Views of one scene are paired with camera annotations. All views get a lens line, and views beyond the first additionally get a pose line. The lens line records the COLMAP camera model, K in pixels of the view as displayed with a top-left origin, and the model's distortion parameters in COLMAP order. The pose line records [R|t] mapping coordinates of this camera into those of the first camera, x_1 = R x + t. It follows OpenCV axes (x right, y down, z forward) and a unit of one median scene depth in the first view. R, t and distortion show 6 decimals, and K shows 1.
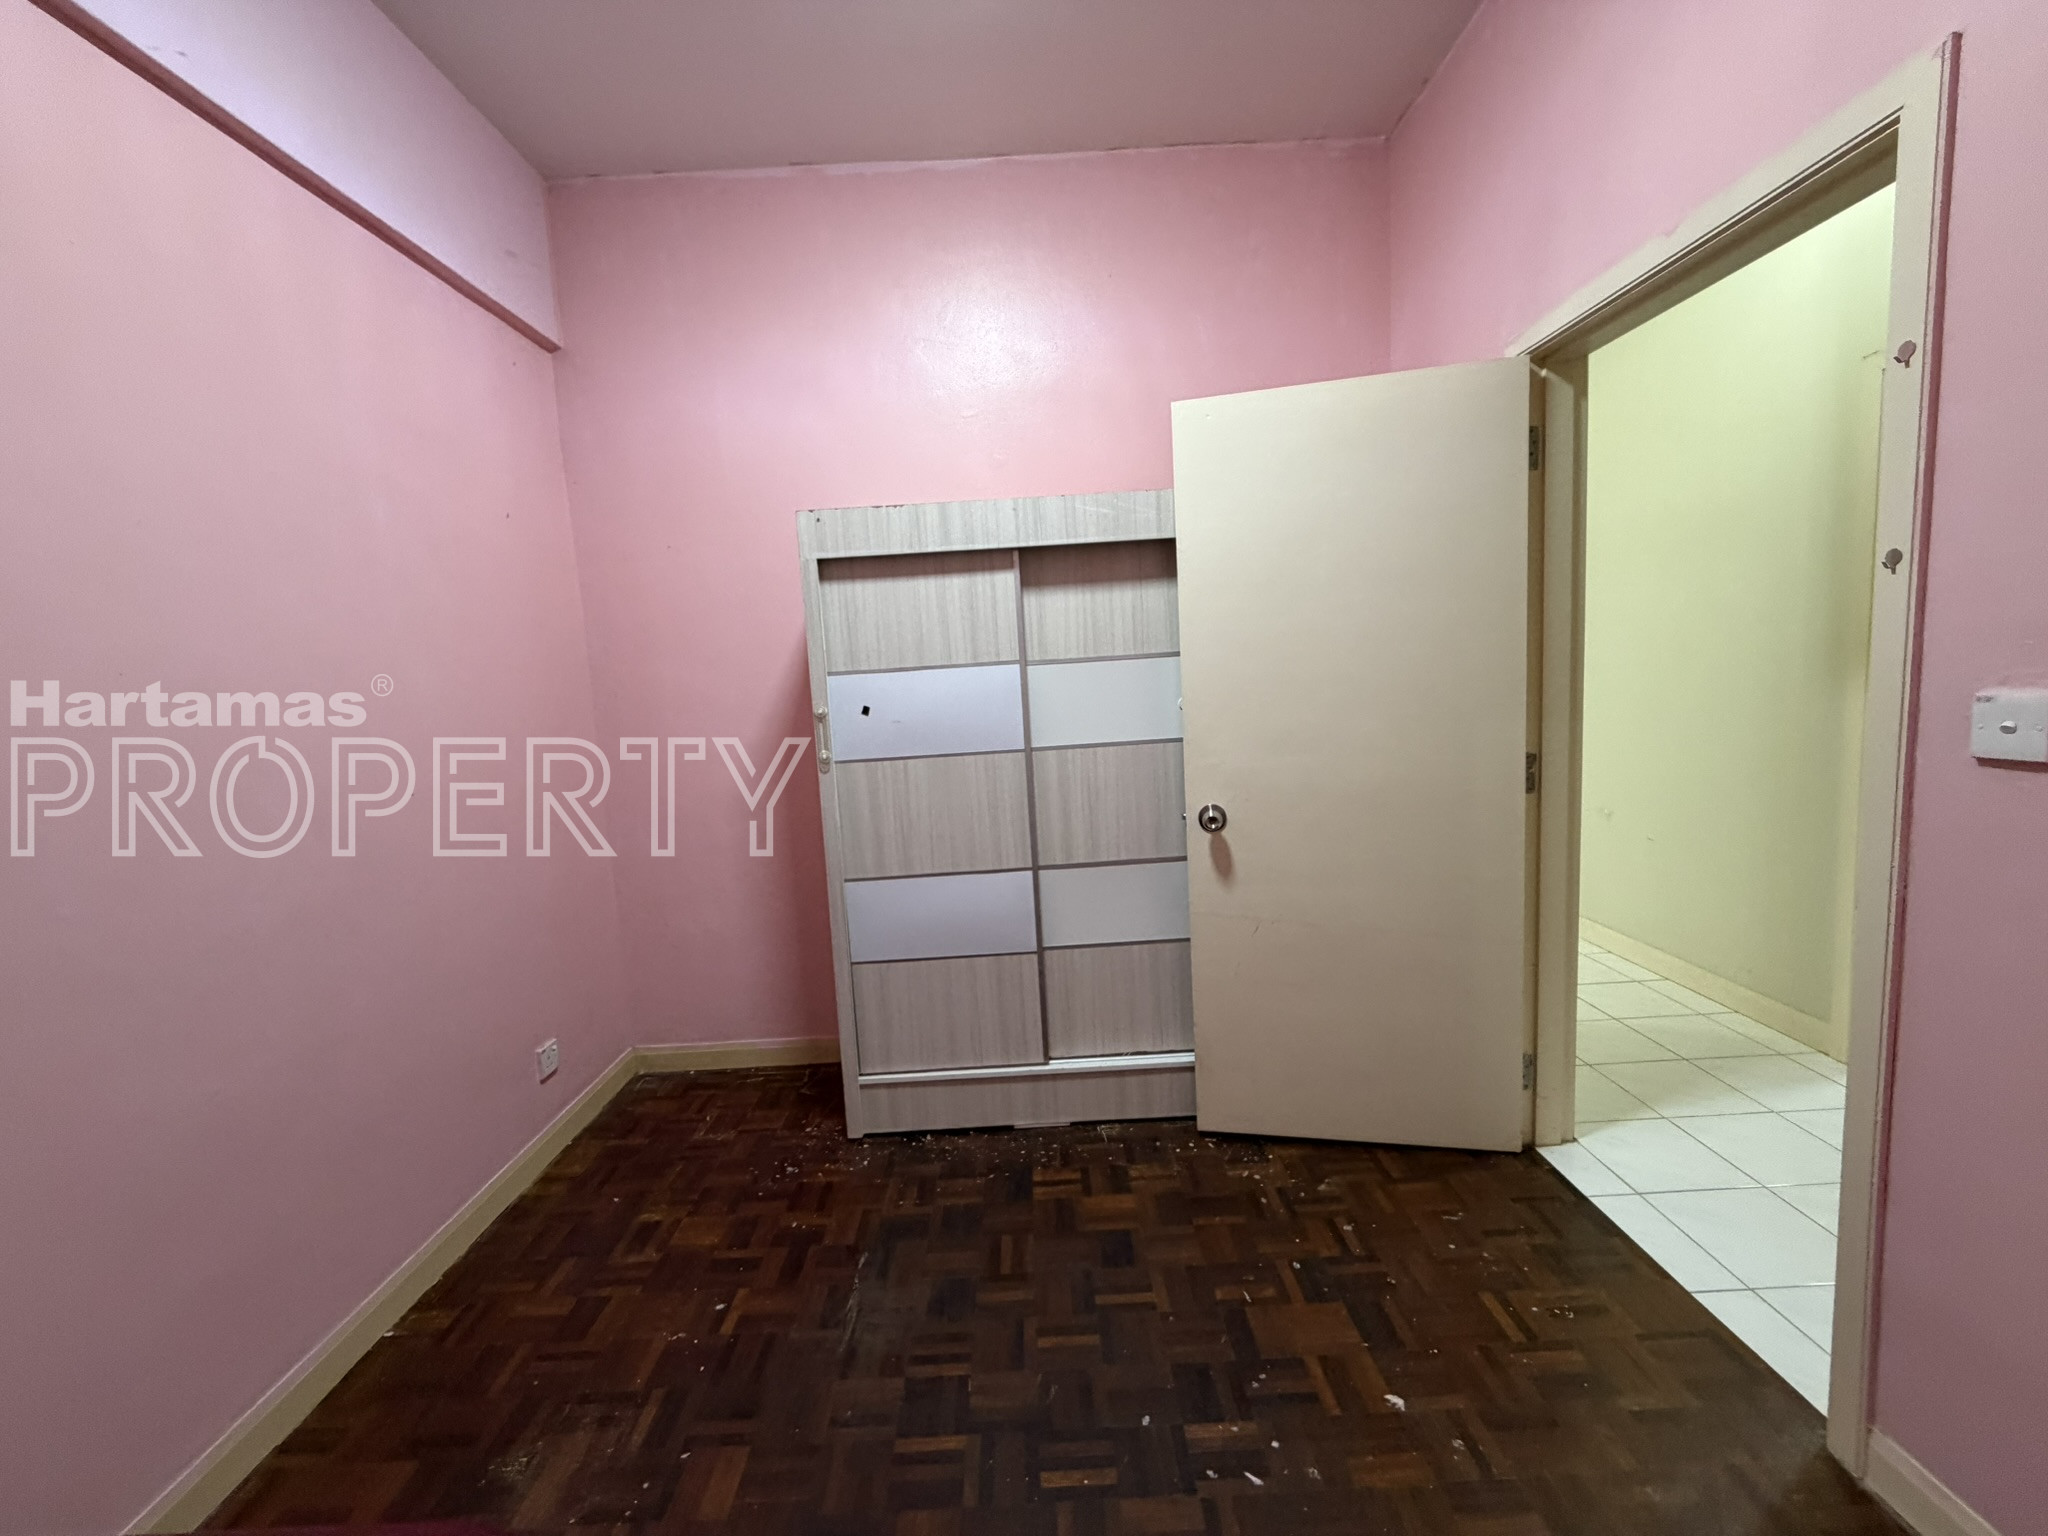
lens RADIAL K [[818.2, 0, 1031.7], [0, 818.2, 771.0], [0, 0, 1]] dist [0.000554, 0.000242]
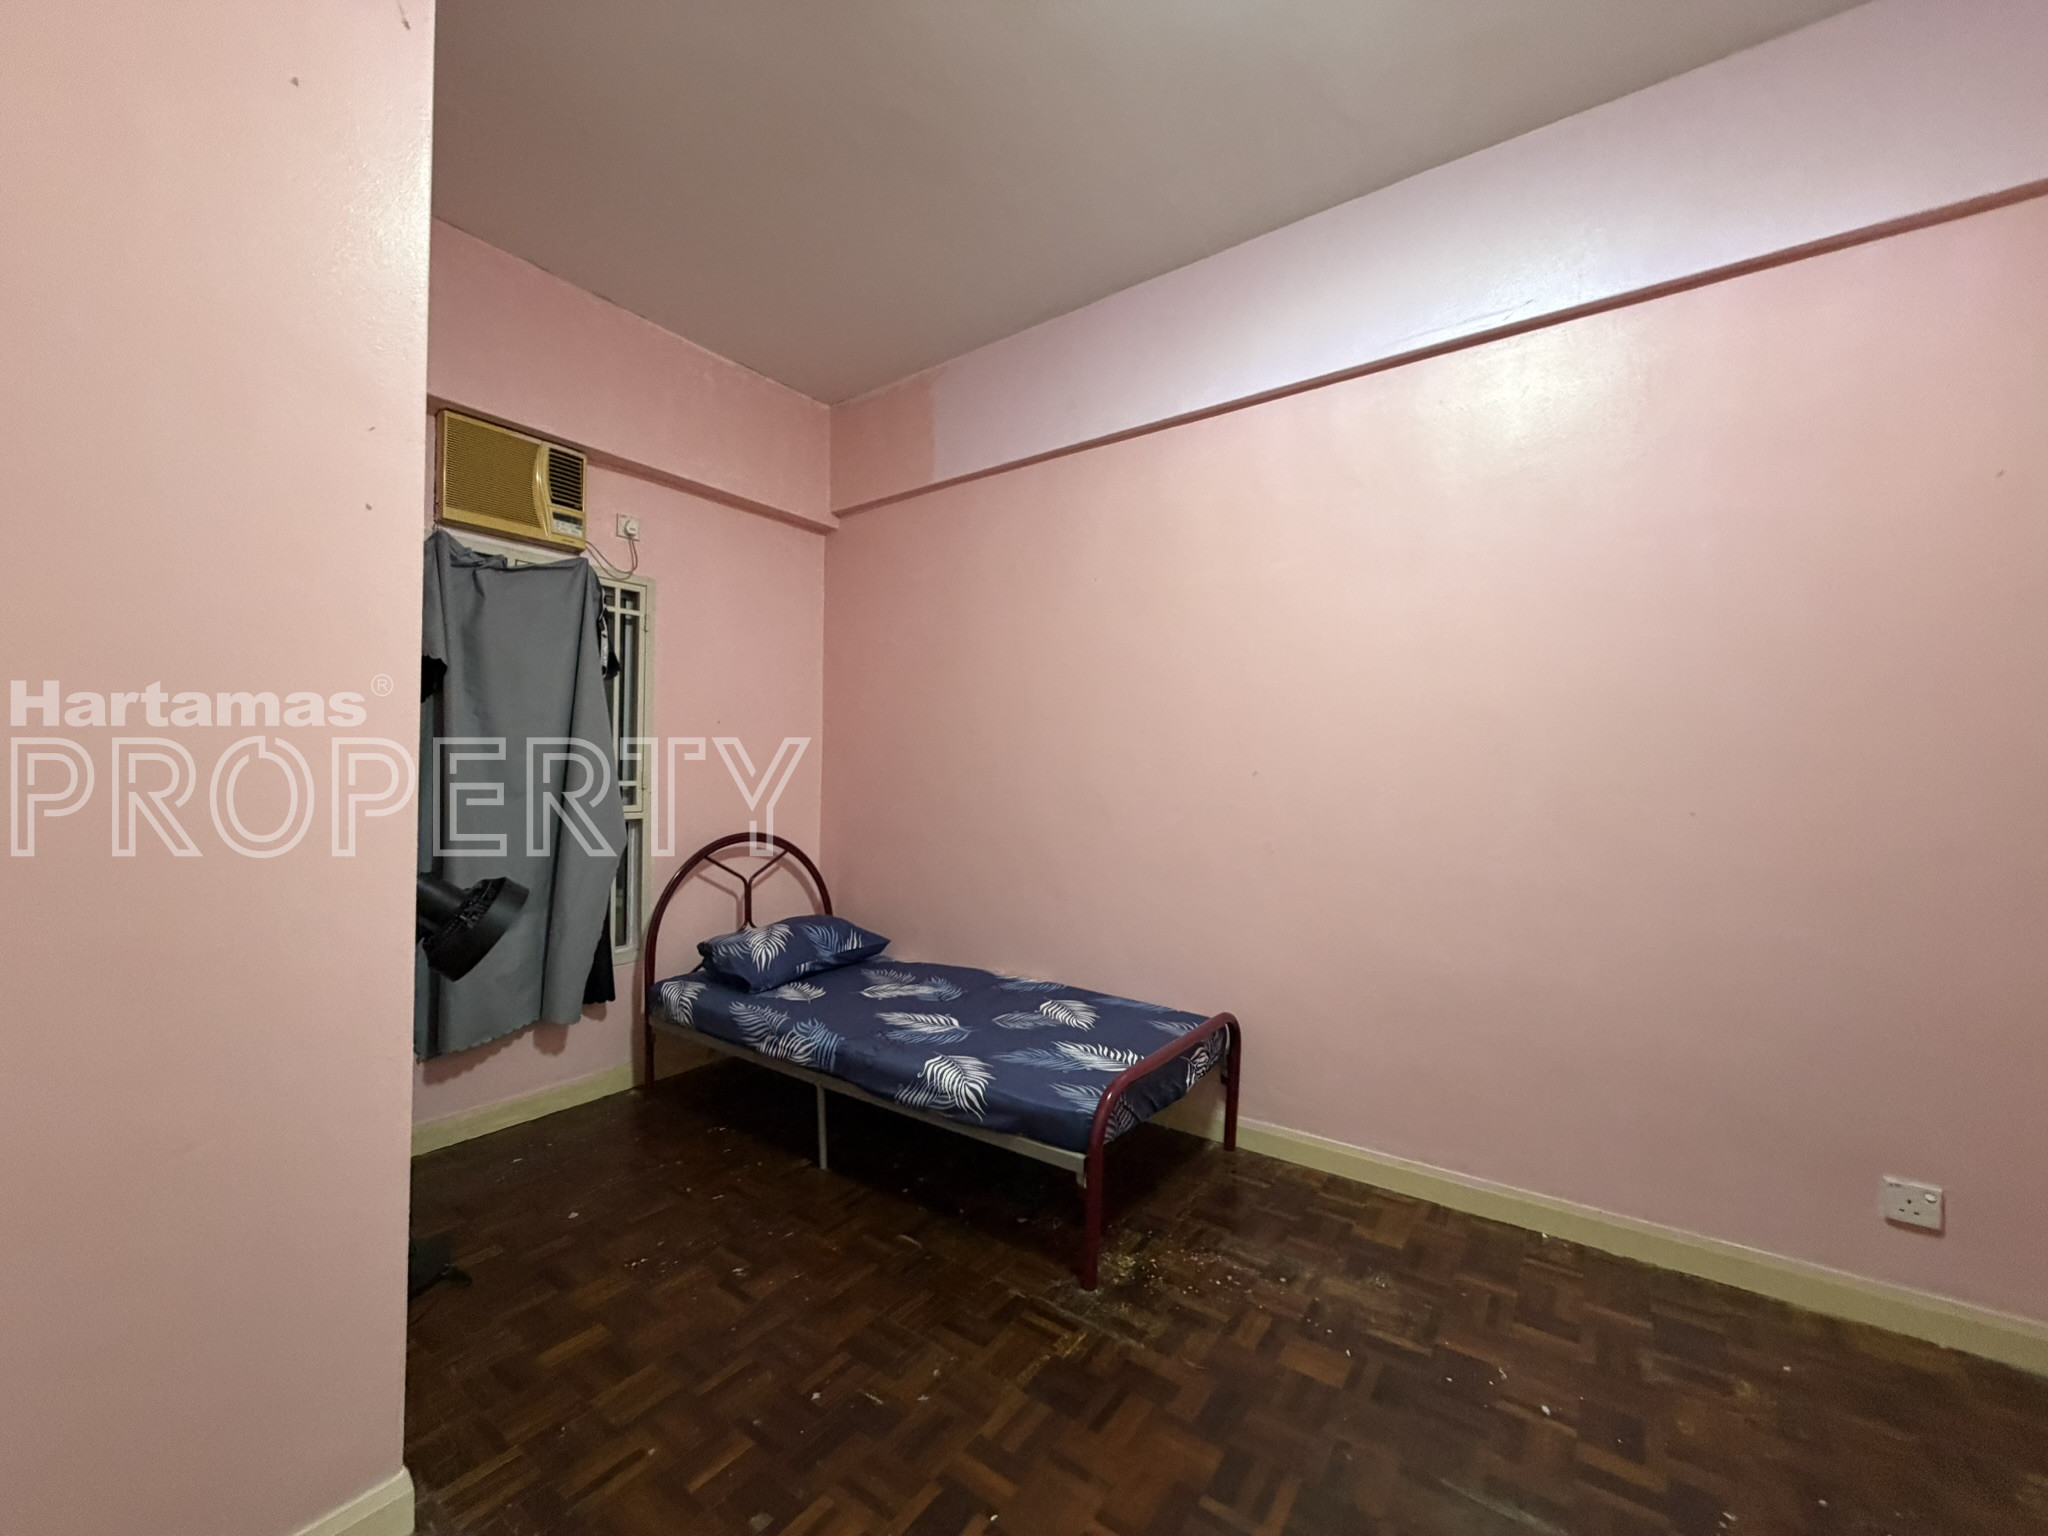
lens RADIAL K [[818.2, 0, 1023.3], [0, 818.2, 769.4], [0, 0, 1]] dist [0.000554, 0.000242]
pose [[-0.584373, 0.048201, -0.810052, 0.604585], [-0.067561, 0.991879, 0.107759, -0.089116], [0.808668, 0.117699, -0.576371, 0.916607]]
